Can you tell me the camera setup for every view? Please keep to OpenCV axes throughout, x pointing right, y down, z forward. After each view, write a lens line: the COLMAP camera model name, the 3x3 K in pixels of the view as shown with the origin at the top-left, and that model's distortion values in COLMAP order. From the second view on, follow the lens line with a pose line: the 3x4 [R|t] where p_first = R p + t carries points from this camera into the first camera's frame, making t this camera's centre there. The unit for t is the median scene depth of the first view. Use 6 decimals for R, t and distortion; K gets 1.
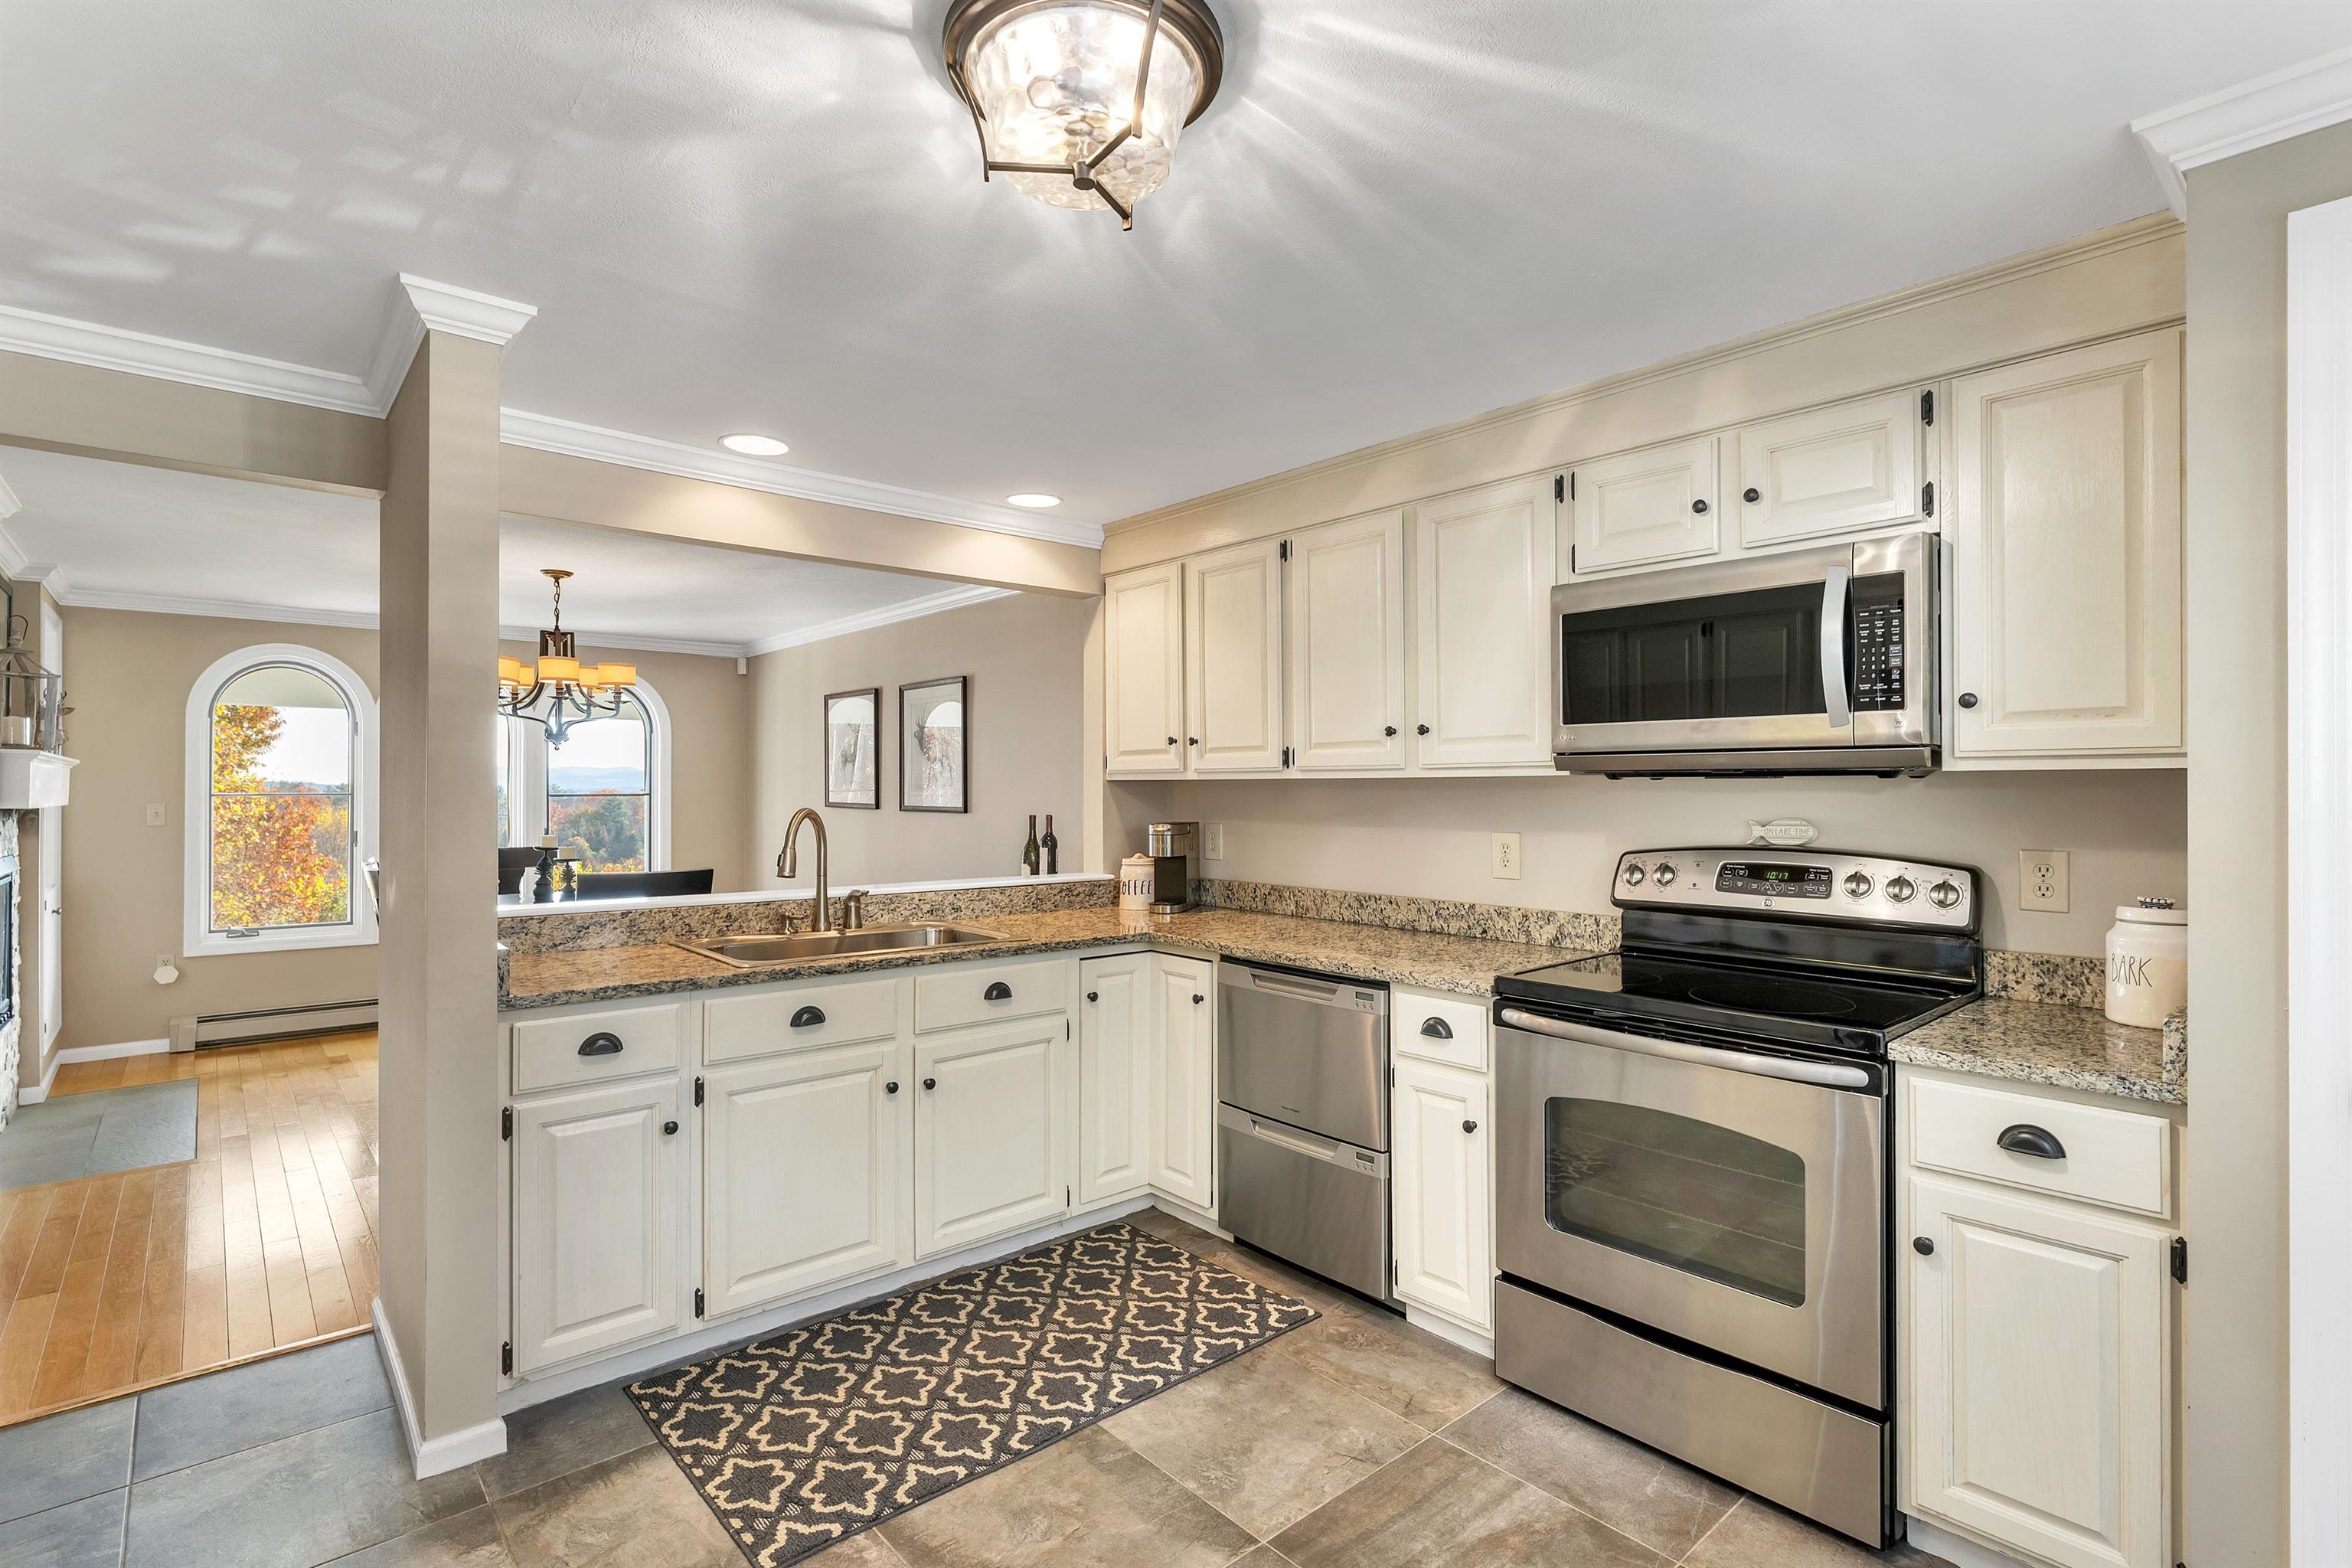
lens RADIAL K [[1119.3, 0, 1170.0], [0, 1119.3, 788.5], [0, 0, 1]] dist [-0.004958, -0.000334]
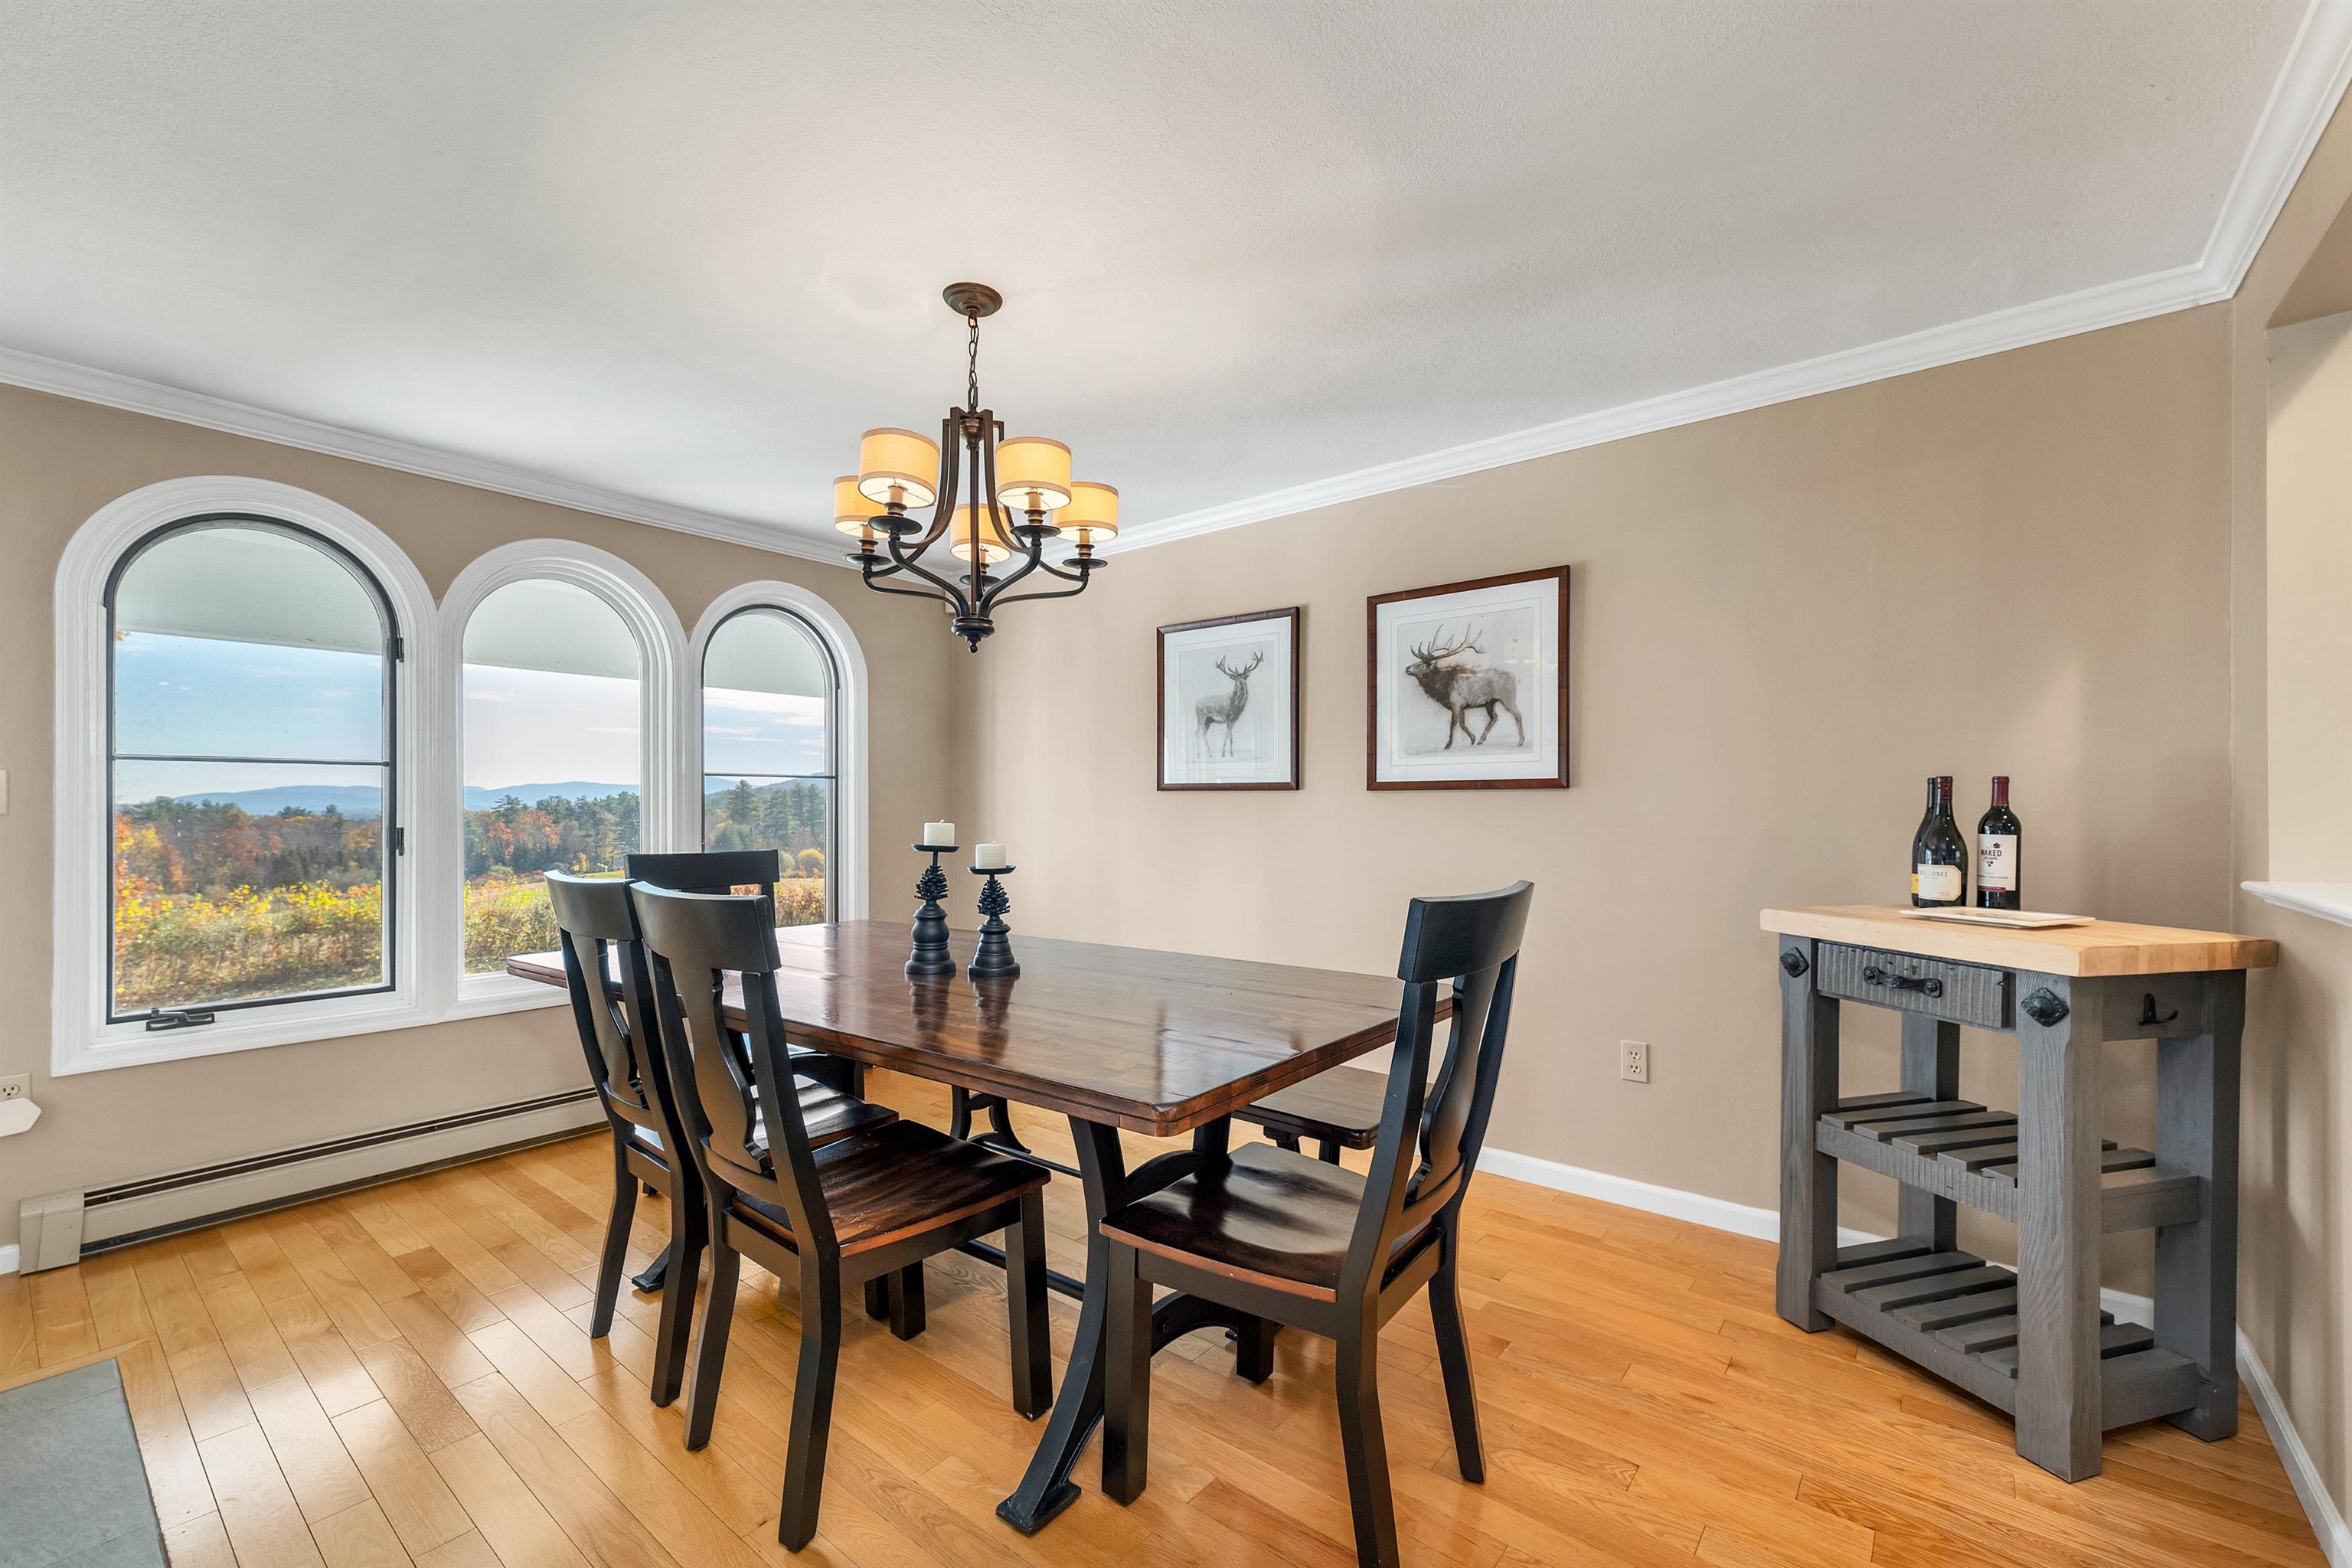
lens RADIAL K [[970.7, 0, 1184.0], [0, 970.7, 787.7], [0, 0, 1]] dist [0.003956, 0.000478]
pose [[0.983031, -0.004767, 0.183375, -0.453787], [0.004864, 0.999988, -0.000081, 0.021312], [-0.183372, 0.000972, 0.983043, 0.462708]]
